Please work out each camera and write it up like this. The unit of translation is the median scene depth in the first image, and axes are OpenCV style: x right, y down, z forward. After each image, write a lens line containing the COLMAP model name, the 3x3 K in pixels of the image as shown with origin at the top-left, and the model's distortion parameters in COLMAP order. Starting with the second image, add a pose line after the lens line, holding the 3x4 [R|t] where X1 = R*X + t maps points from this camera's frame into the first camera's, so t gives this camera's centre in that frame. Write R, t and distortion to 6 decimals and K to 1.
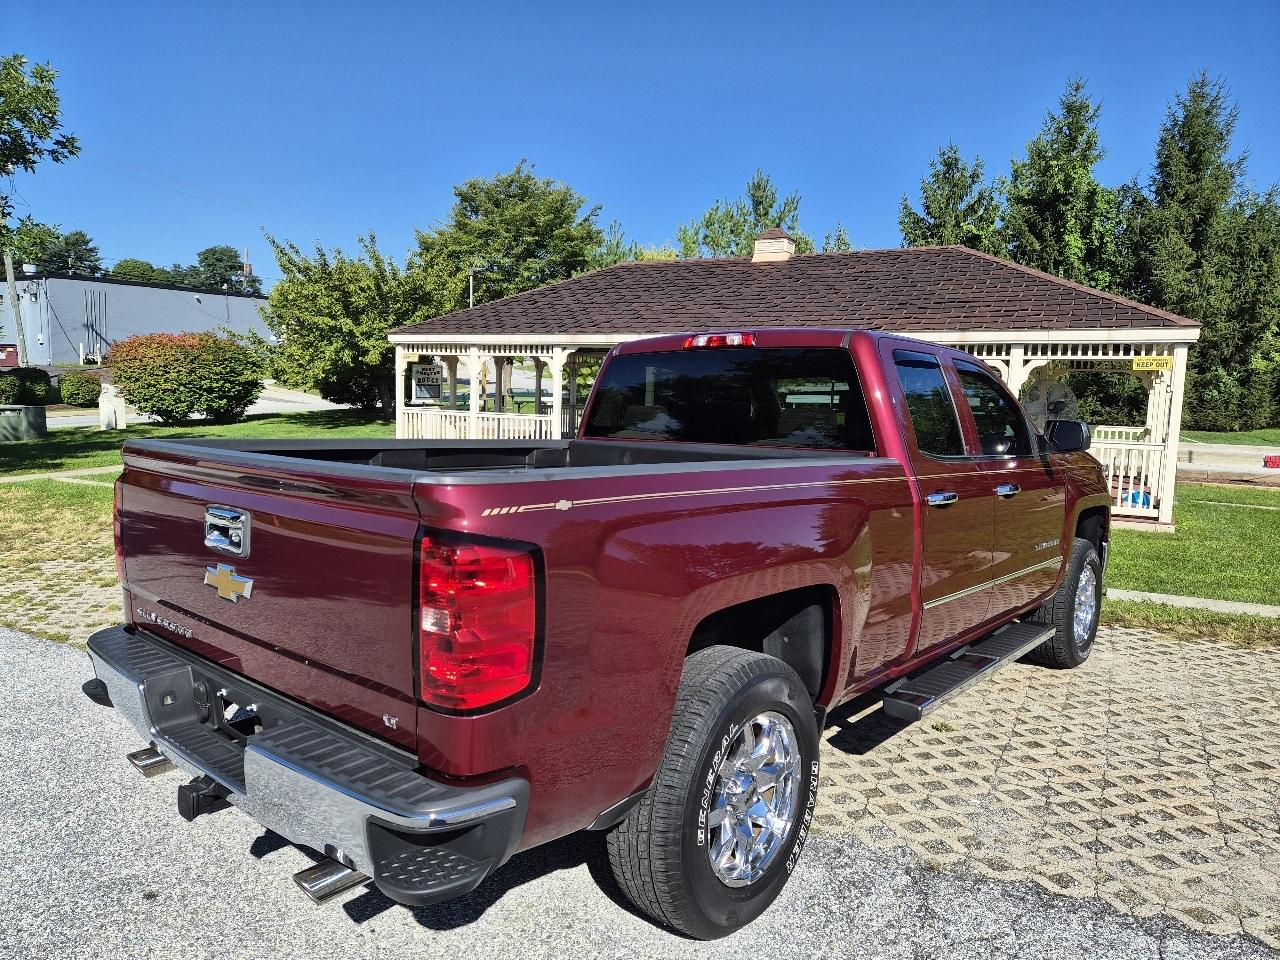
lens RADIAL K [[855.1, 0, 635.9], [0, 855.1, 480.6], [0, 0, 1]] dist [0.066100, -0.054034]
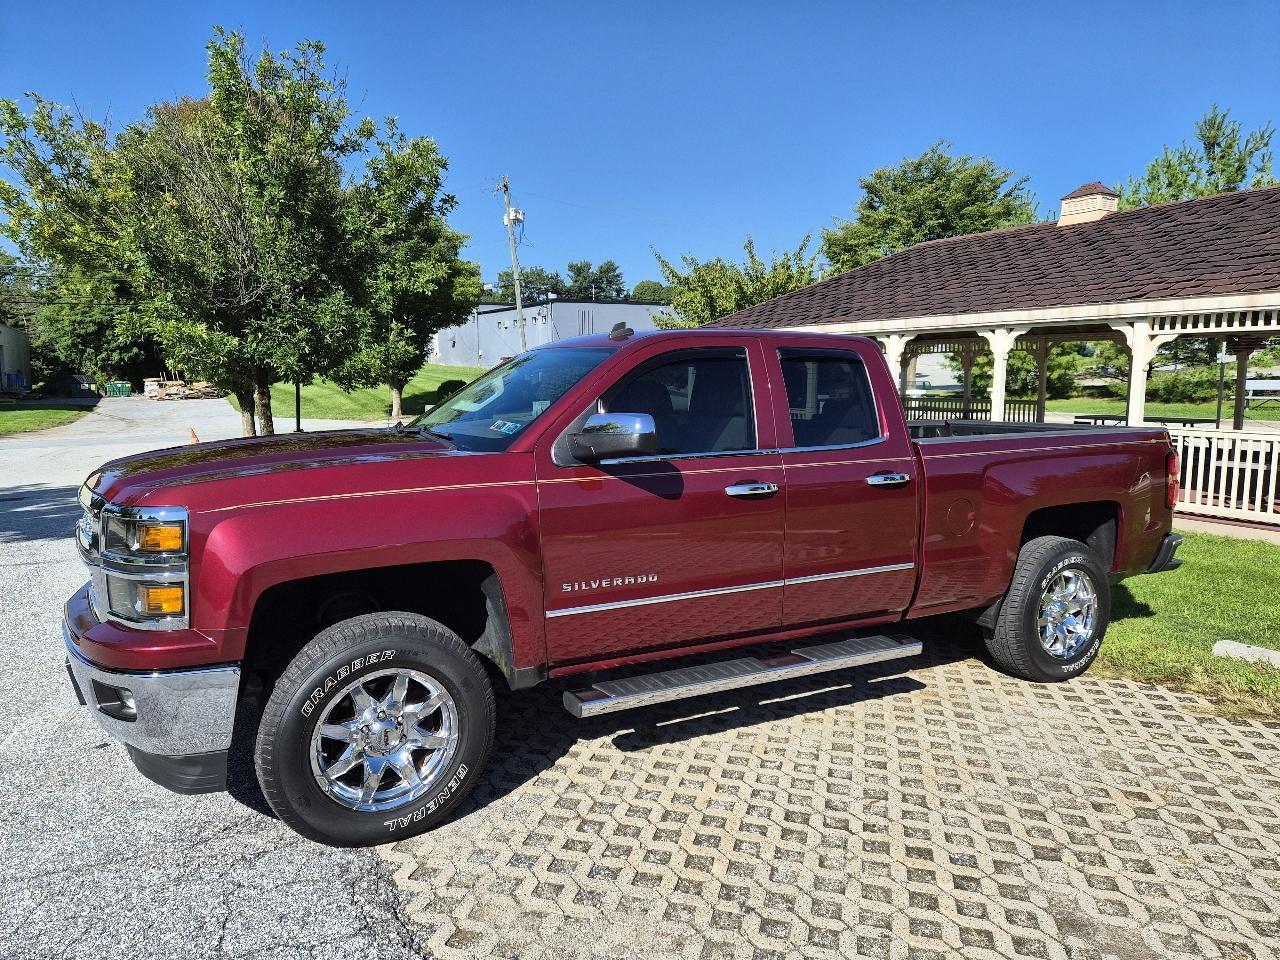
lens RADIAL K [[855.1, 0, 642.5], [0, 855.1, 475.8], [0, 0, 1]] dist [0.066100, -0.054034]
pose [[0.857205, 0.034811, -0.513798, 0.145450], [-0.035386, 0.999336, 0.008669, -0.000788], [0.513759, 0.010750, 0.857867, 0.034783]]
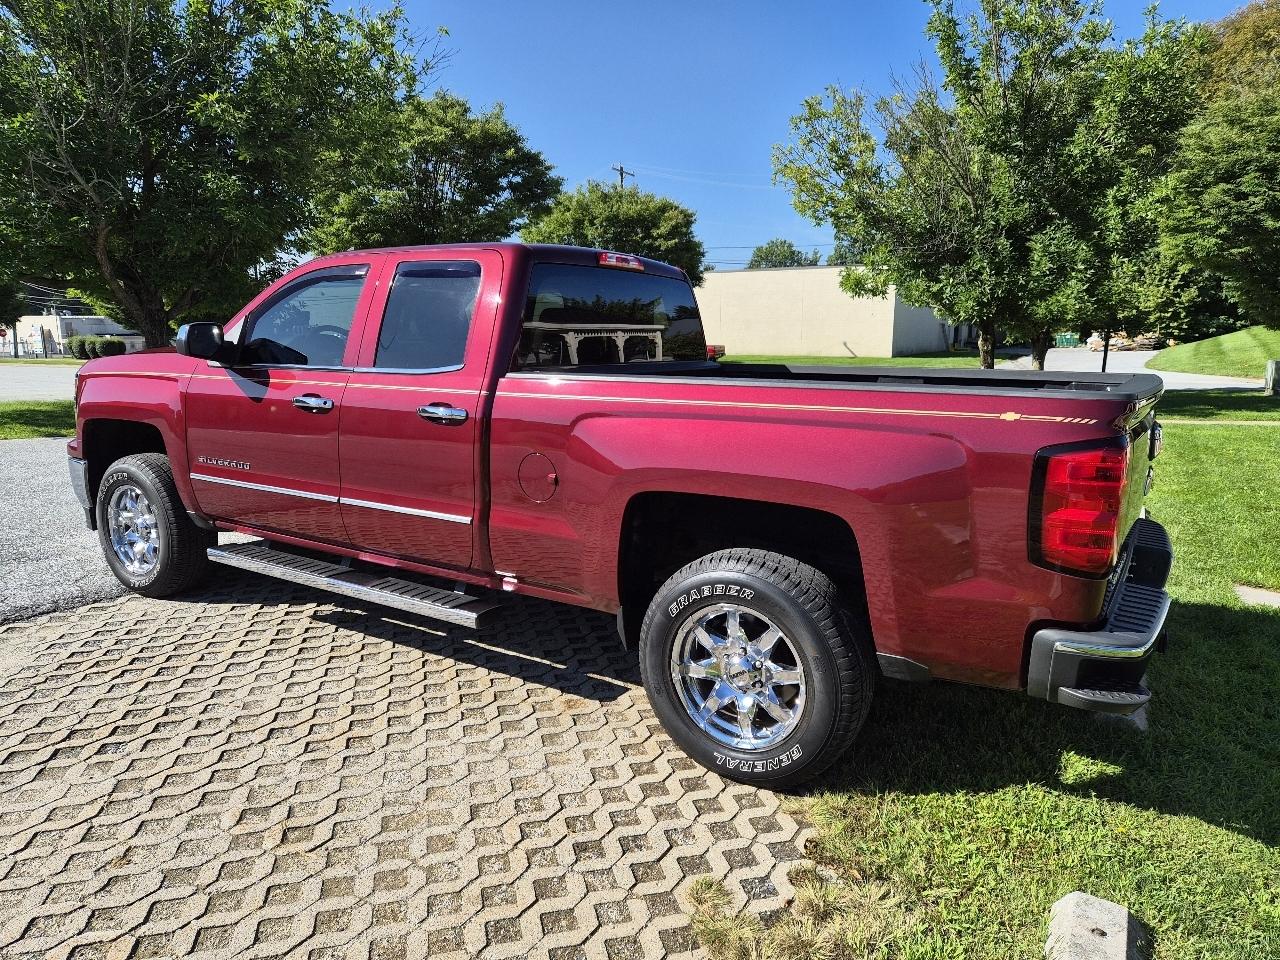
lens RADIAL K [[855.1, 0, 634.6], [0, 855.1, 486.5], [0, 0, 1]] dist [0.066100, -0.054034]
pose [[-0.029718, 0.155725, -0.987353, 0.243367], [-0.112333, 0.981012, 0.158106, -0.014492], [0.993226, 0.115611, -0.011661, 0.239944]]
